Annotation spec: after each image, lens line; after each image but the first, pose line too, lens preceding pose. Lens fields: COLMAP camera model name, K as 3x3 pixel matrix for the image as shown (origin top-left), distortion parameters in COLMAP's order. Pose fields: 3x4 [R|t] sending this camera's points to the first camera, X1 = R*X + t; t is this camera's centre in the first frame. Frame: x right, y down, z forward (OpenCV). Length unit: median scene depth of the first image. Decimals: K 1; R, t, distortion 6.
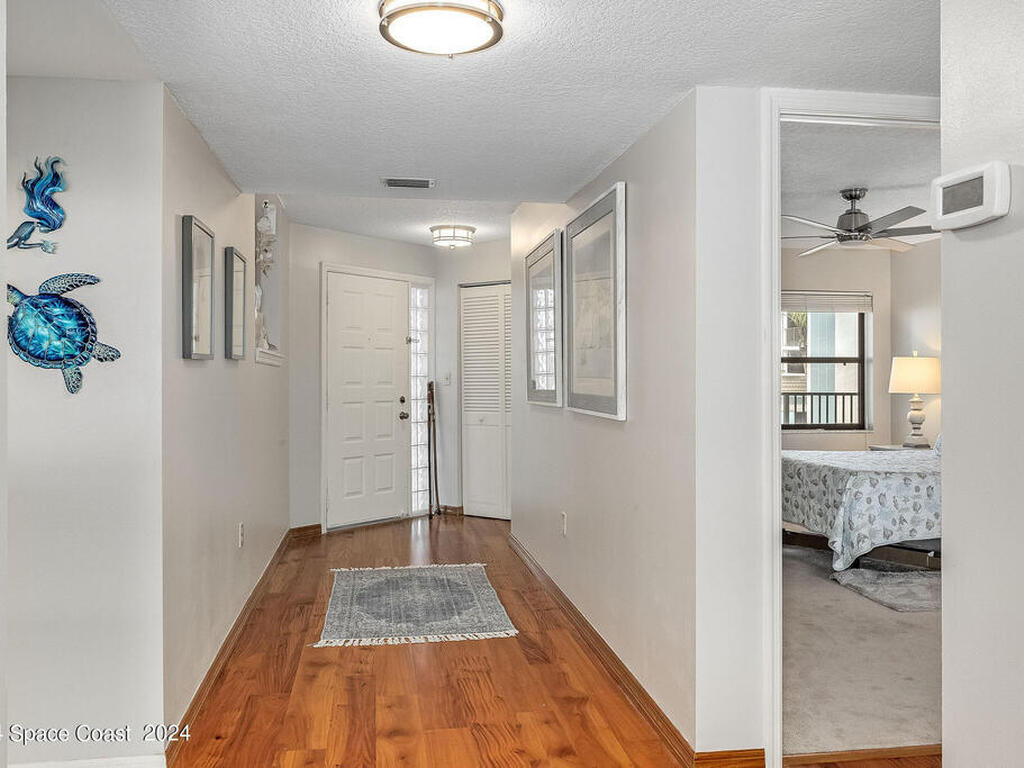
lens RADIAL K [[845.8, 0, 512.0], [0, 845.8, 384.0], [0, 0, 1]] dist [-0.002501, -0.004779]
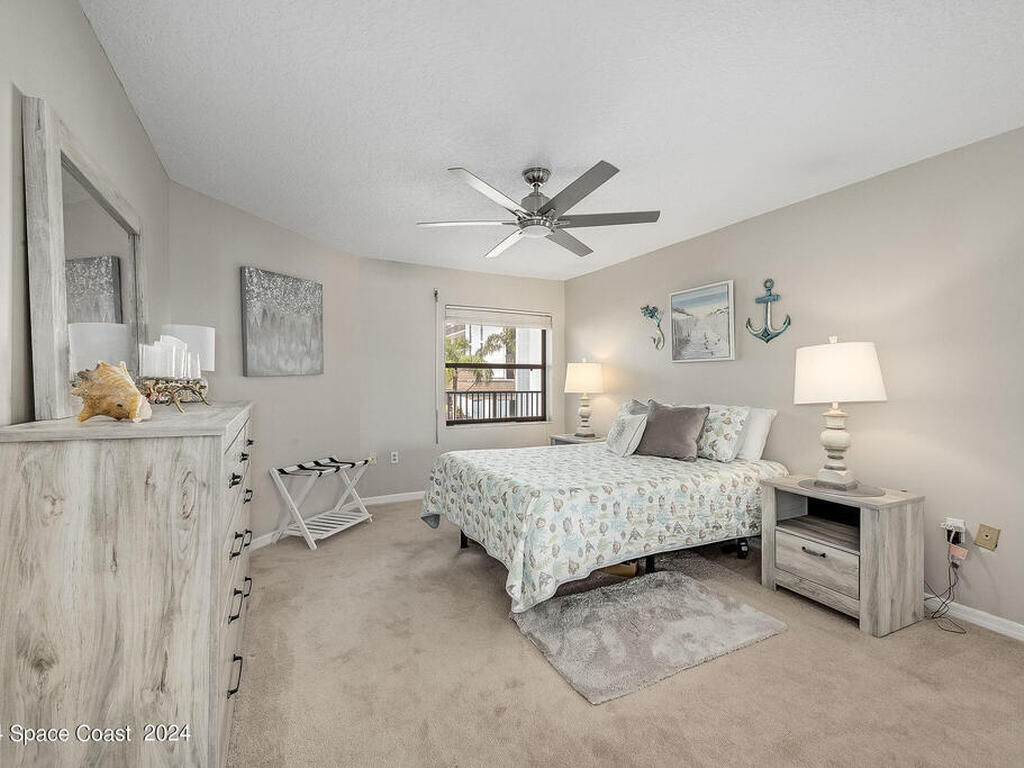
lens RADIAL K [[454.1, 0, 512.0], [0, 454.1, 384.0], [0, 0, 1]] dist [-0.000791, -0.000121]
pose [[0.948238, 0.001302, 0.317558, 0.227038], [-0.000951, 0.999999, -0.001261, -0.001585], [-0.317560, 0.000894, 0.948238, 0.551697]]
